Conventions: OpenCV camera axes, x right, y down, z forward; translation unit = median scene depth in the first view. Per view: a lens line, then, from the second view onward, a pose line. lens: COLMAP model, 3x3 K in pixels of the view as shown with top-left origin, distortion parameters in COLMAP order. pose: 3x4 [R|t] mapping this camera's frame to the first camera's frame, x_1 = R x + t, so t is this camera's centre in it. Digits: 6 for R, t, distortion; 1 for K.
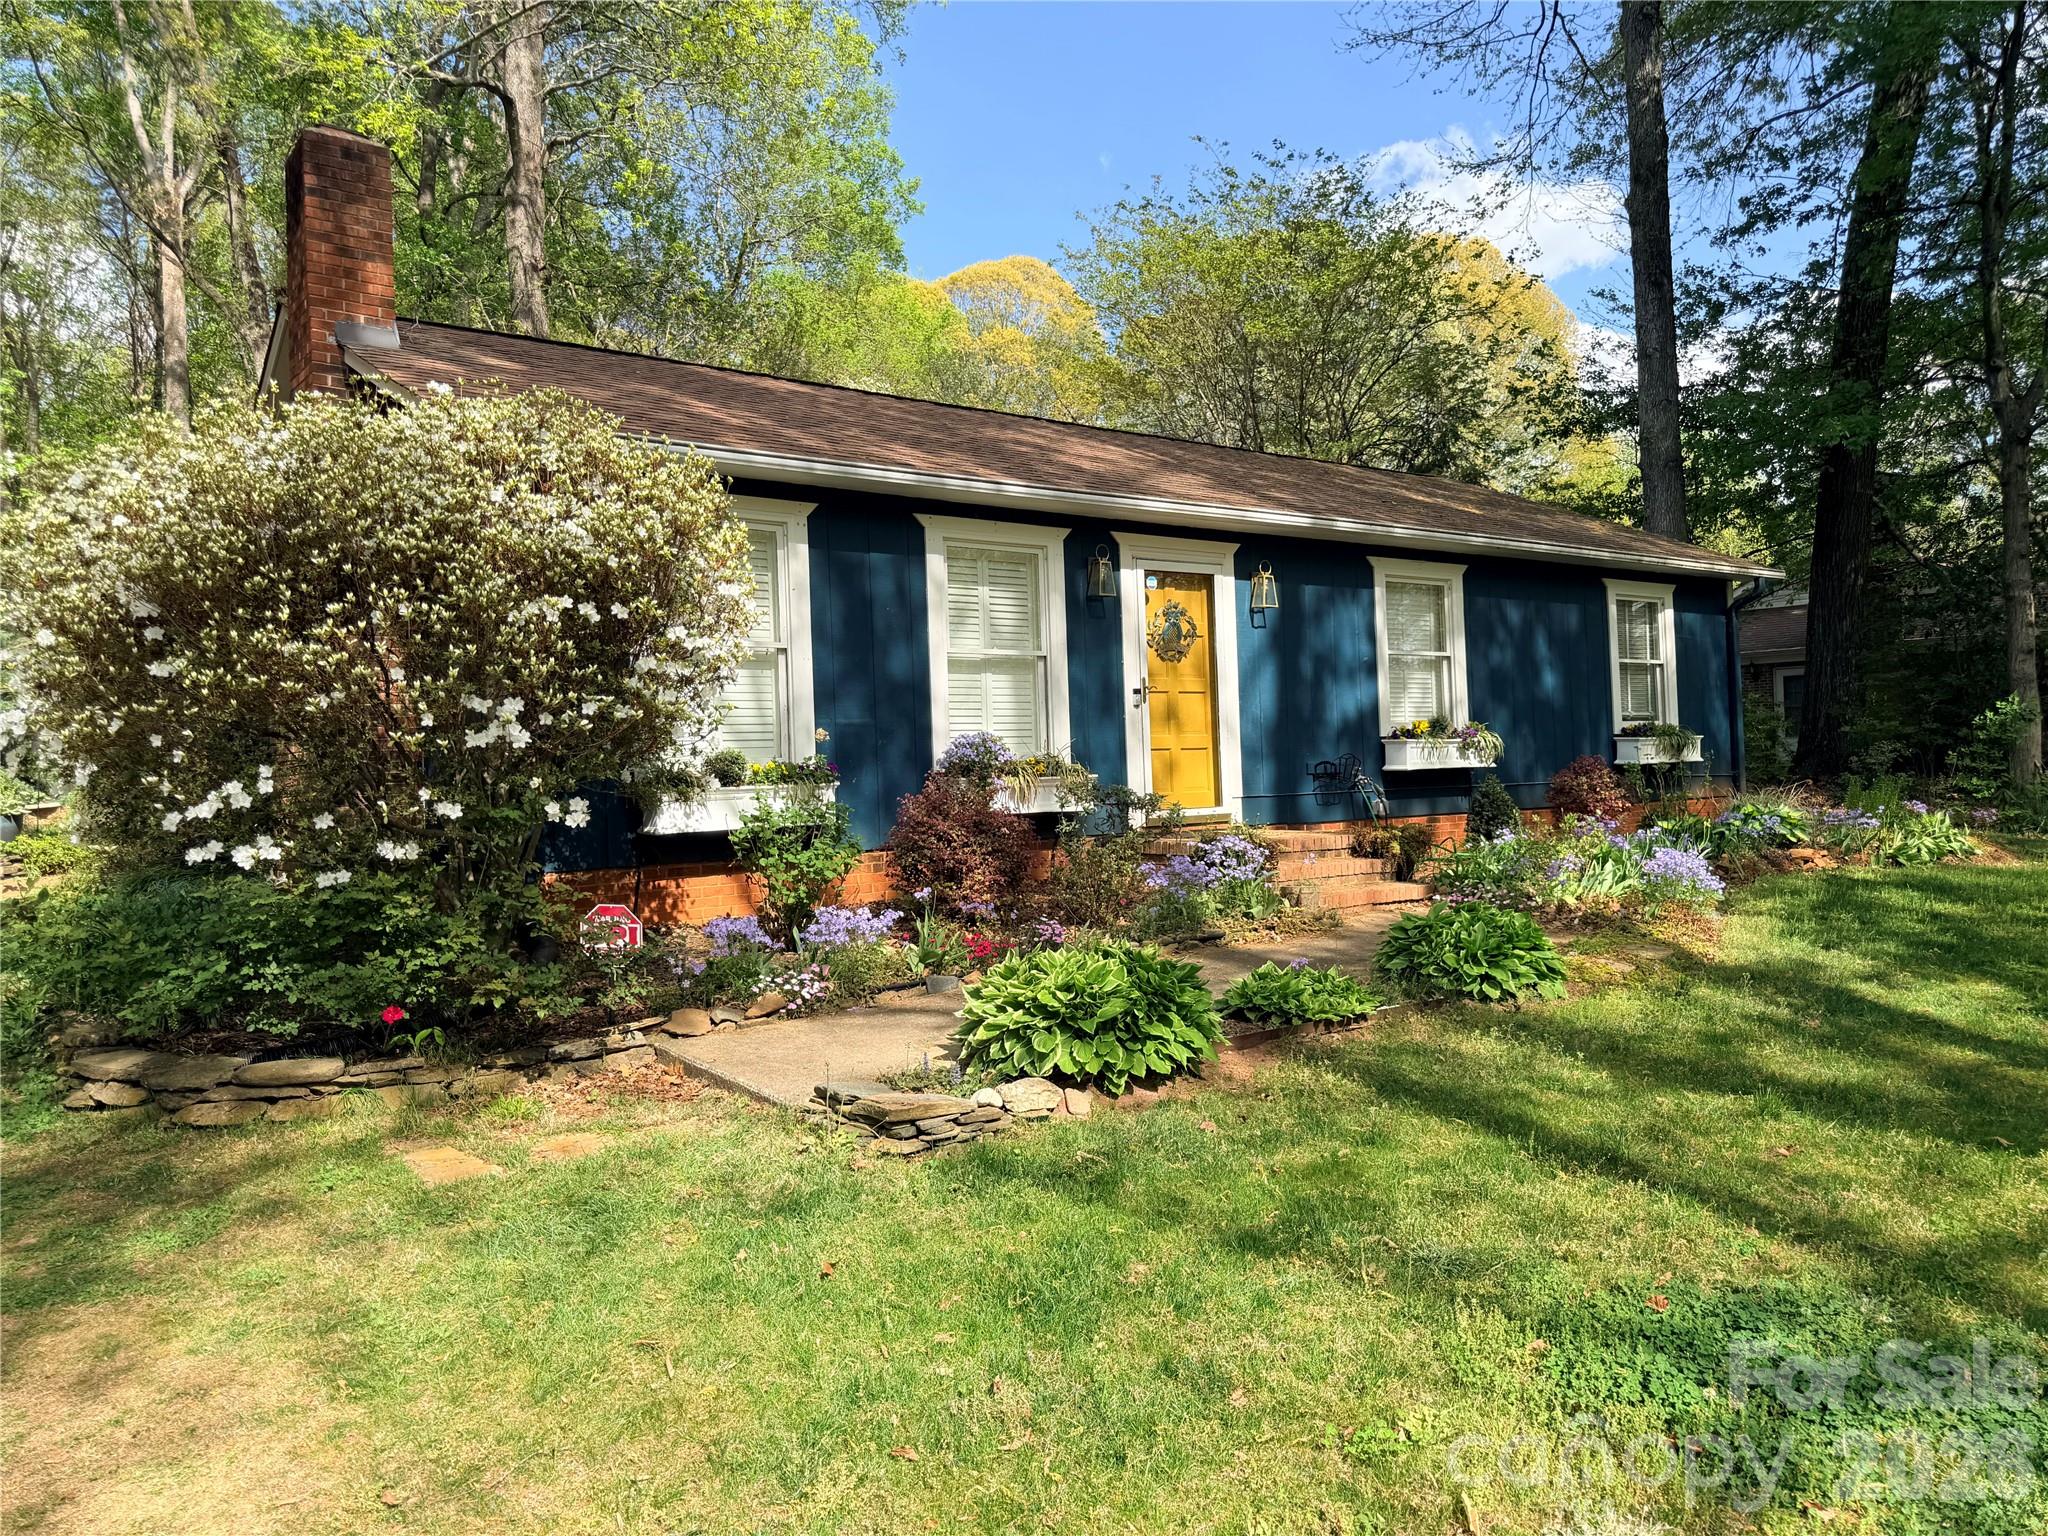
lens RADIAL K [[1439.7, 0, 1024.0], [0, 1439.7, 768.0], [0, 0, 1]] dist [0.029920, -0.003536]
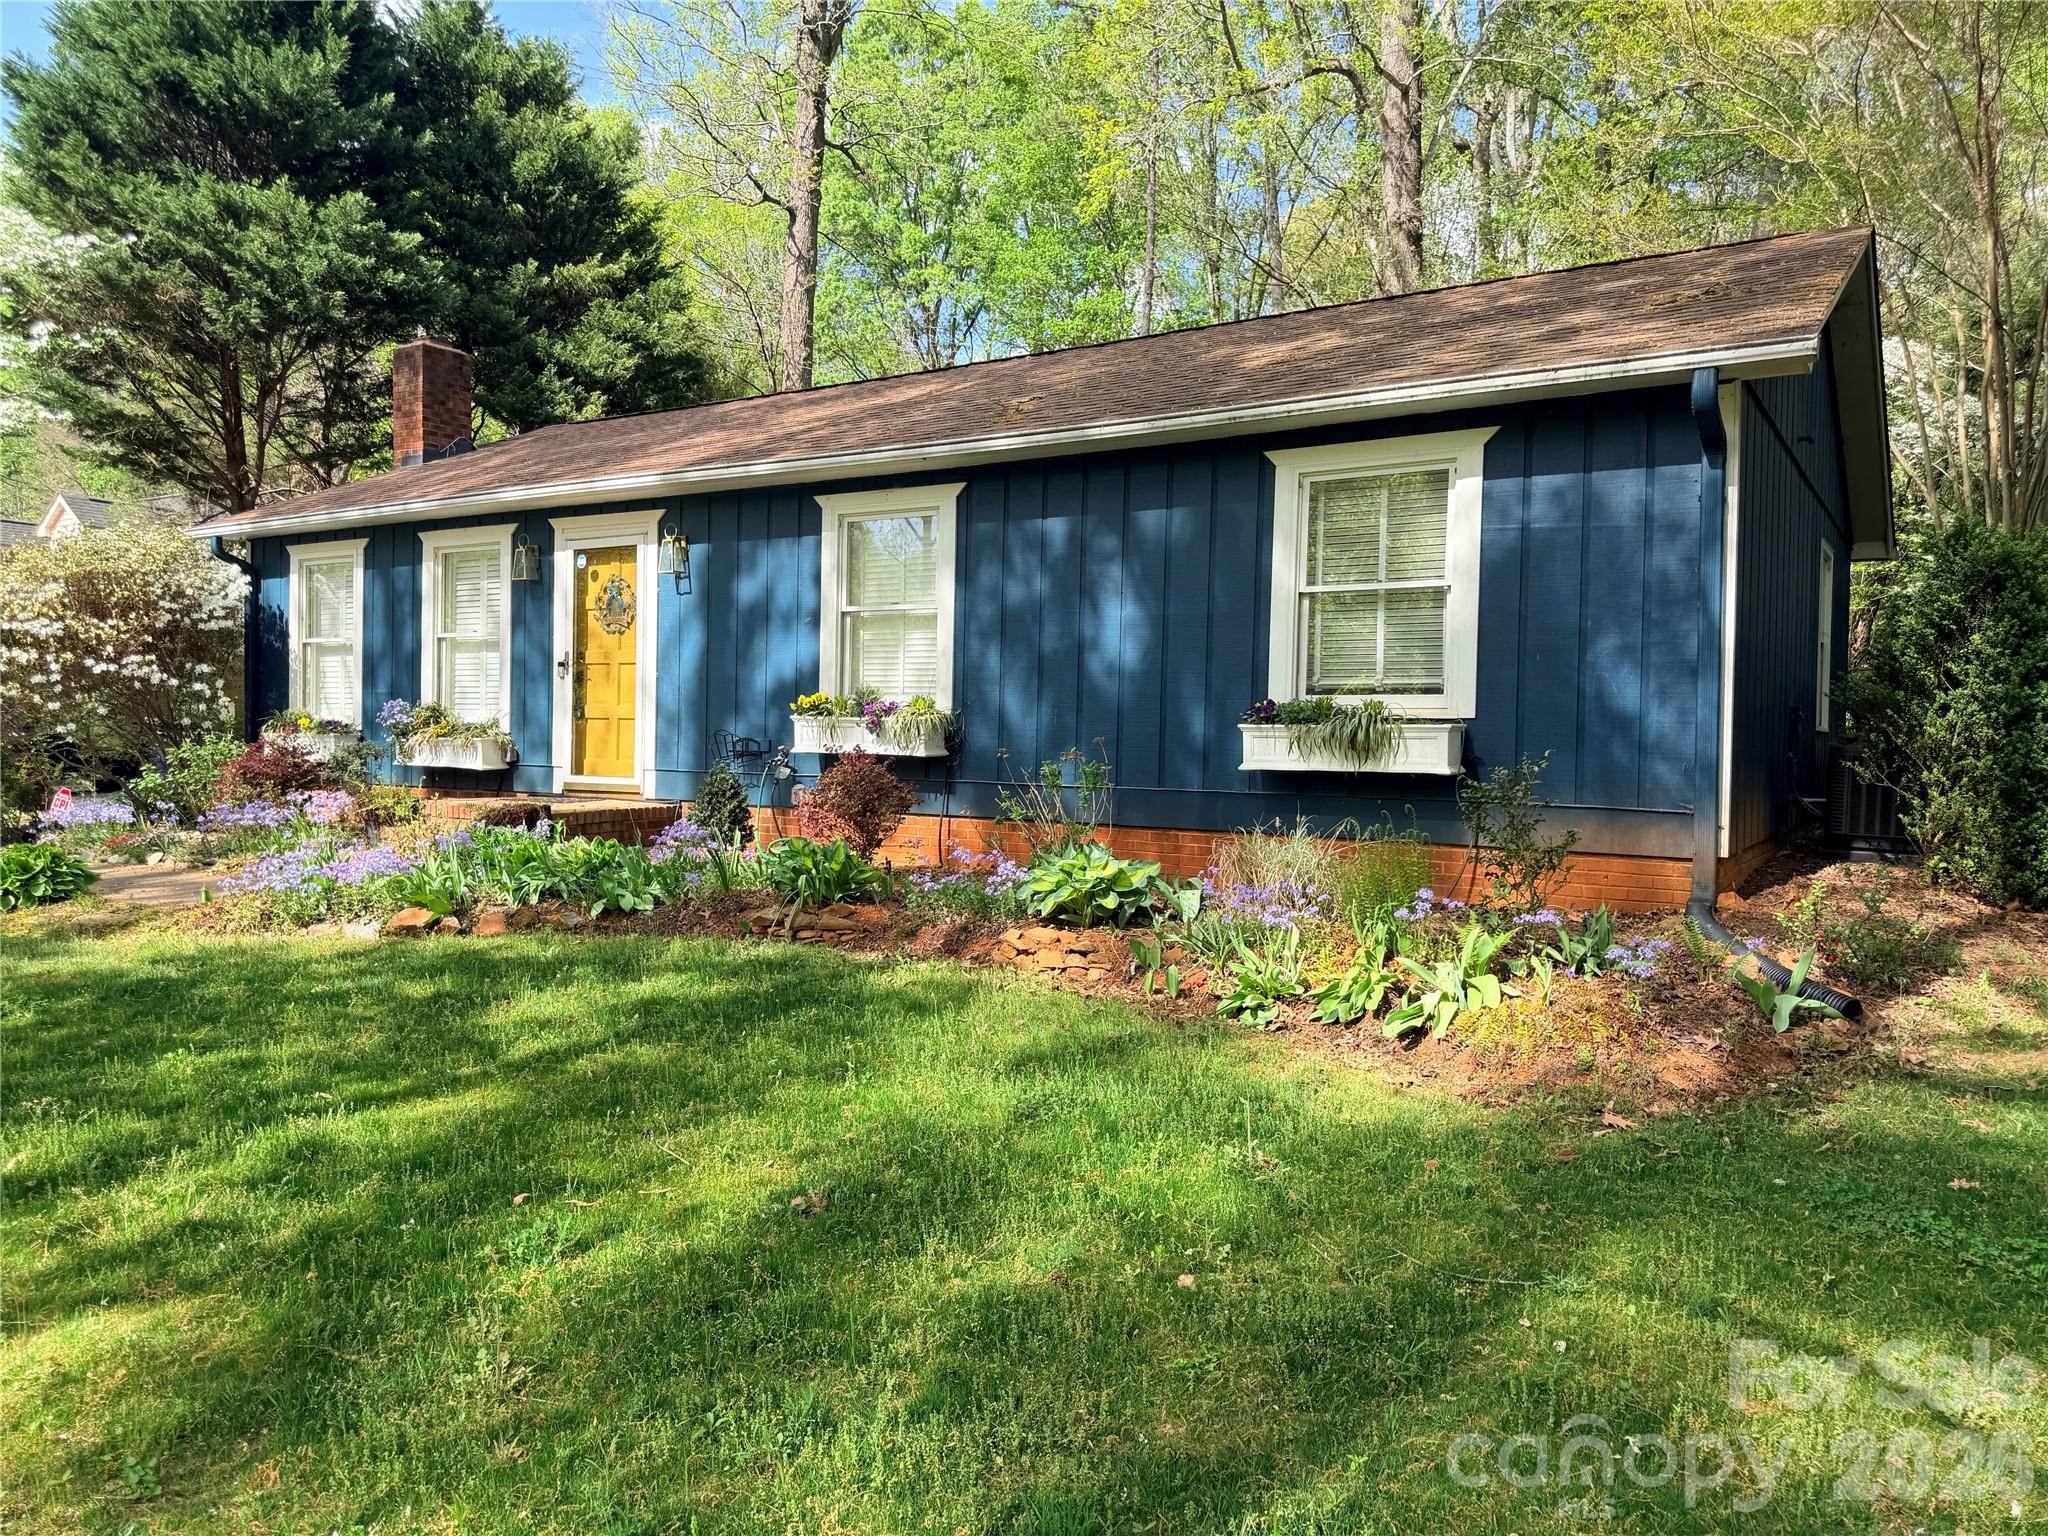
lens RADIAL K [[1439.7, 0, 1024.0], [0, 1439.7, 768.0], [0, 0, 1]] dist [0.029920, -0.003536]
pose [[0.363523, 0.061988, -0.929521, 1.143587], [-0.020251, 0.998074, 0.058640, -0.043034], [0.931365, -0.002494, 0.364078, 0.871480]]
